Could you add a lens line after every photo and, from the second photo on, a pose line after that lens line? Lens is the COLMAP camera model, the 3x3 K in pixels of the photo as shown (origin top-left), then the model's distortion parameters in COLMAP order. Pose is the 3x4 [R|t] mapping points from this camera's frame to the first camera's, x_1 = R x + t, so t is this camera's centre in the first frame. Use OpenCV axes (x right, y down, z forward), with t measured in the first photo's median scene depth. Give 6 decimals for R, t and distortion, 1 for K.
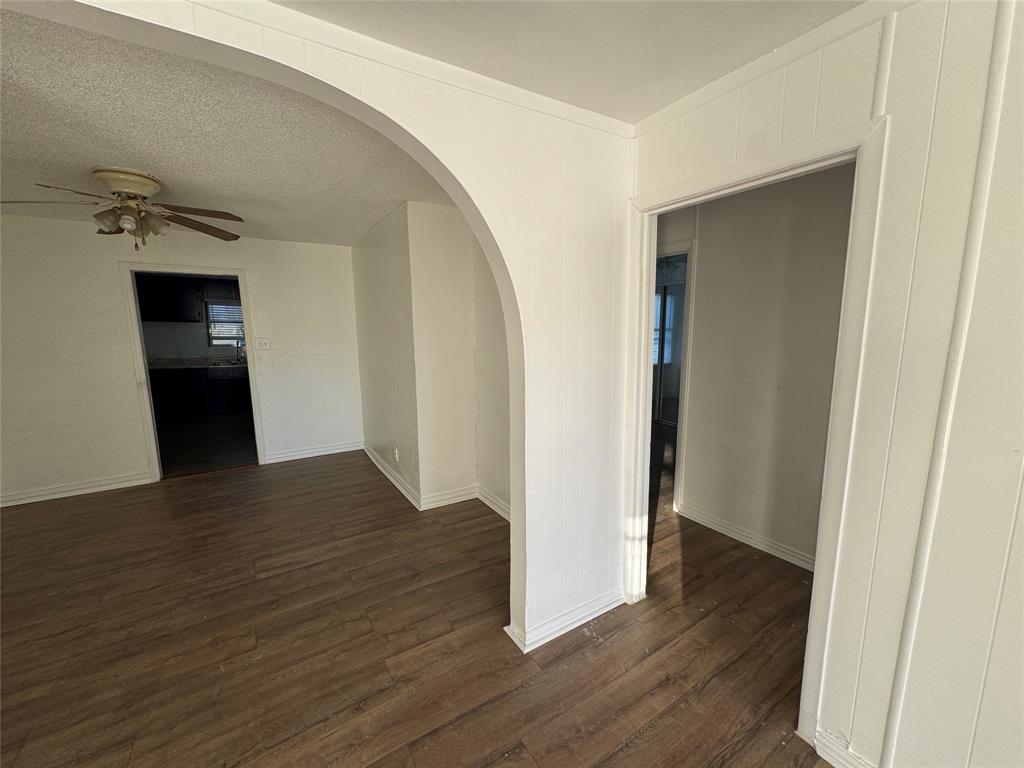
lens RADIAL K [[408.3, 0, 510.0], [0, 408.3, 384.1], [0, 0, 1]] dist [-0.001785, -0.000244]
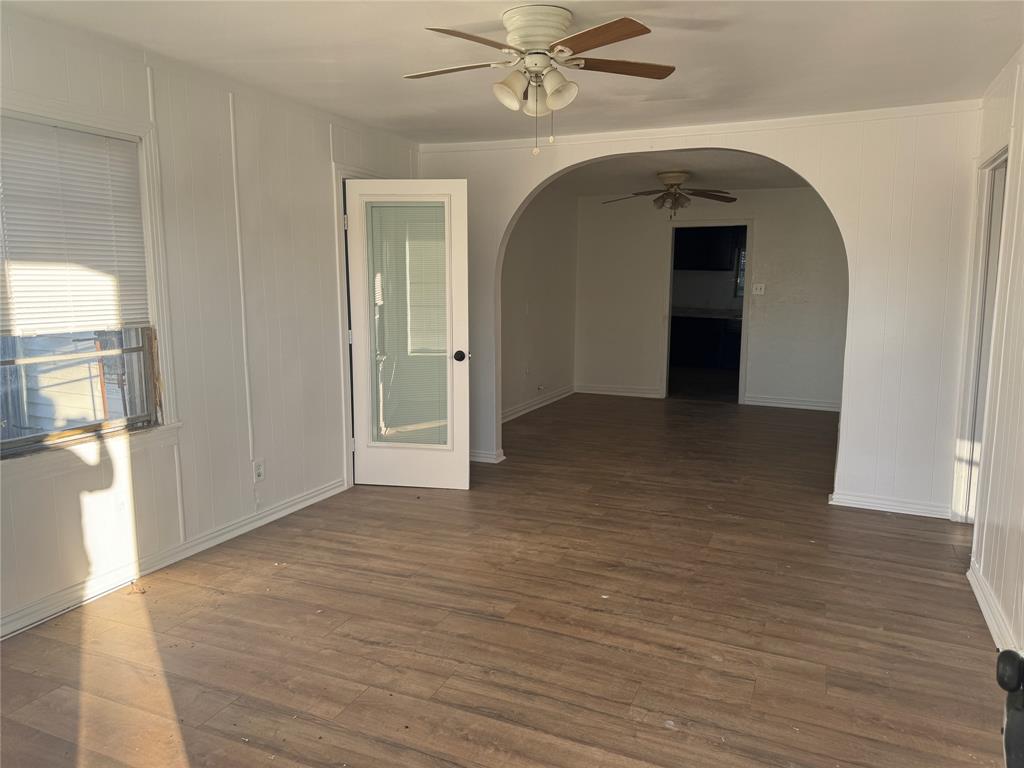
lens RADIAL K [[716.2, 0, 512.0], [0, 716.2, 384.0], [0, 0, 1]] dist [-0.000607, -0.000261]
pose [[0.554838, 0.124207, -0.822635, 0.691907], [-0.122155, 0.990239, 0.067124, 0.111863], [0.822942, 0.063246, 0.564594, -0.639828]]
